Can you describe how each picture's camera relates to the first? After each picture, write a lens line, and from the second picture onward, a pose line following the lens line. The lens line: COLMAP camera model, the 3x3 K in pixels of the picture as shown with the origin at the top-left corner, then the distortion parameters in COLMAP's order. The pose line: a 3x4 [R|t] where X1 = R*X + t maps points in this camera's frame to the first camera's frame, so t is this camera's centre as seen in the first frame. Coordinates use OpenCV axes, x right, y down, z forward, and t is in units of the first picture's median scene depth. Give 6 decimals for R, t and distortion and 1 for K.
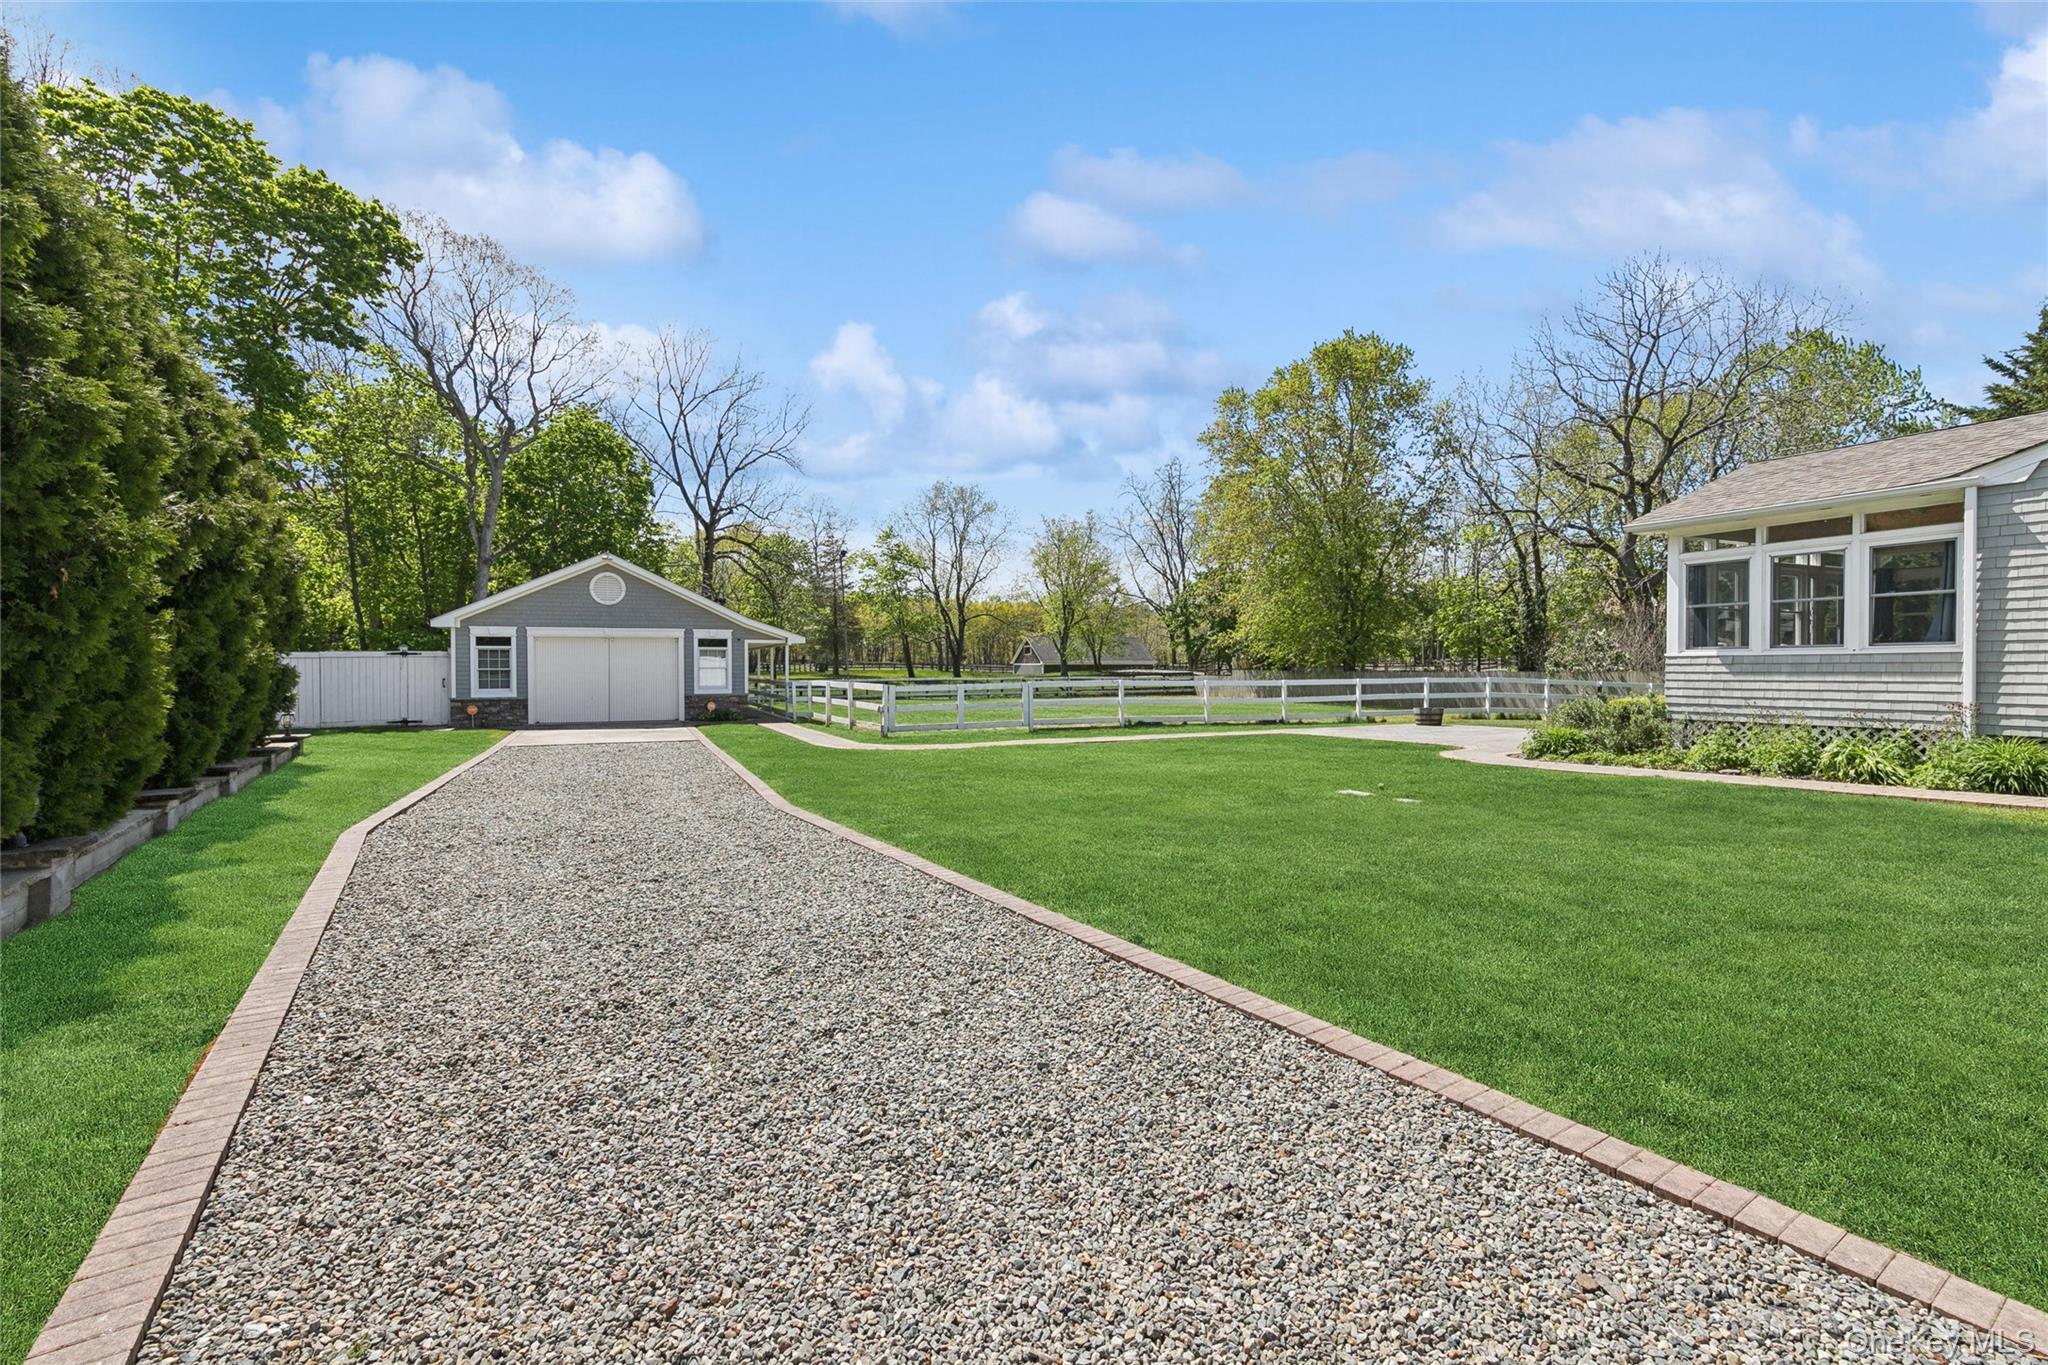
lens RADIAL K [[893.7, 0, 1029.6], [0, 893.7, 659.4], [0, 0, 1]] dist [0.001863, 0.000327]
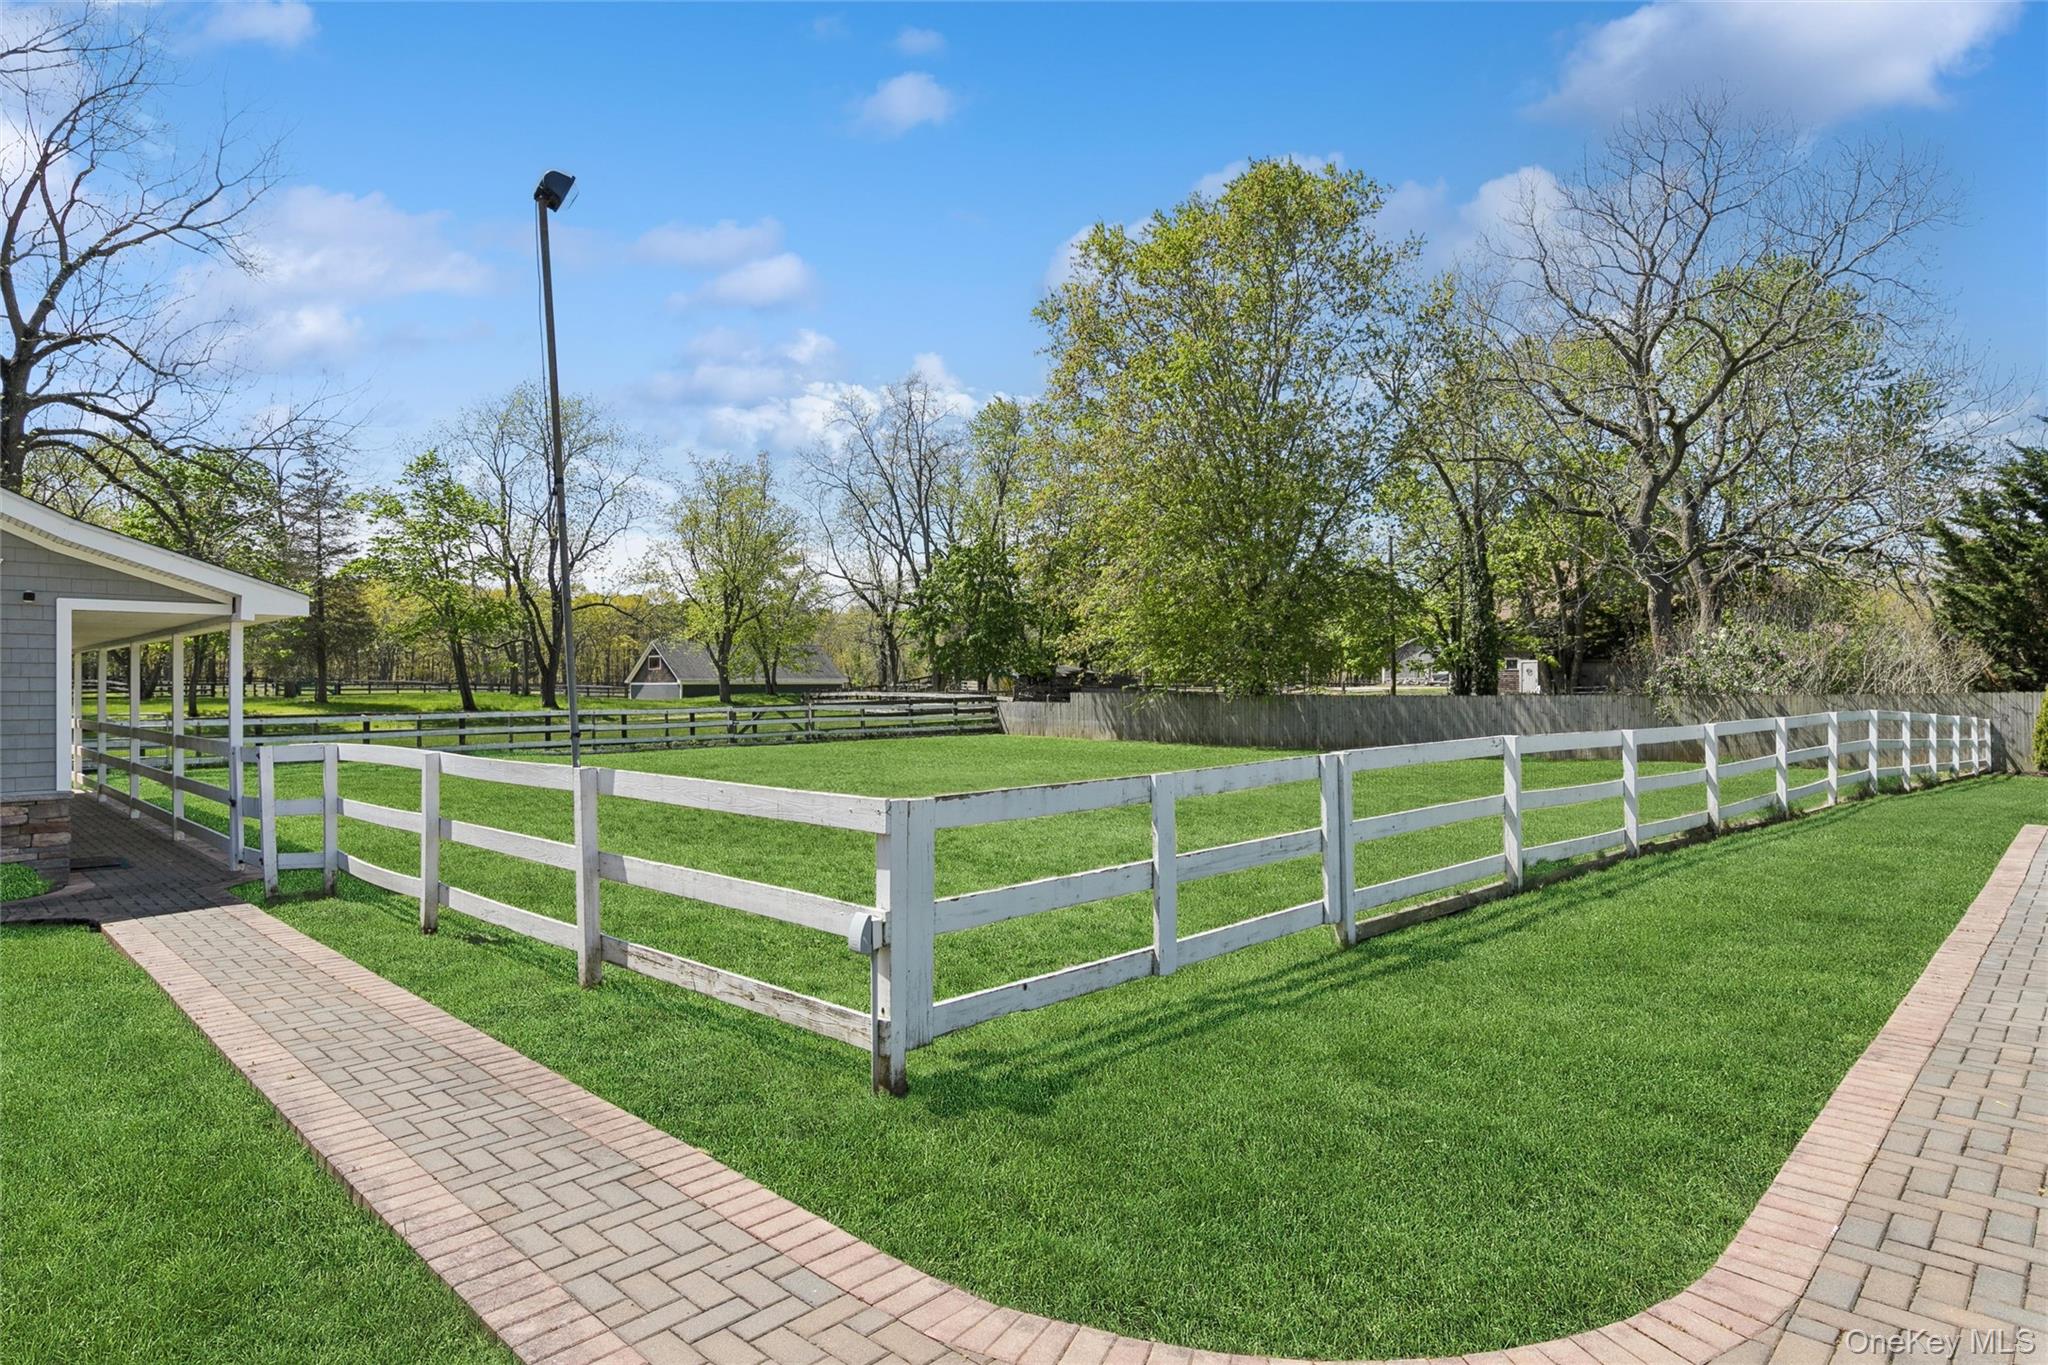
lens RADIAL K [[1108.7, 0, 1035.3], [0, 1108.7, 650.2], [0, 0, 1]] dist [0.000944, 0.001829]
pose [[0.931231, 0.009987, 0.364294, -0.049808], [-0.000914, 0.999685, -0.025069, 0.000787], [-0.364429, 0.023012, 0.930947, 0.177508]]
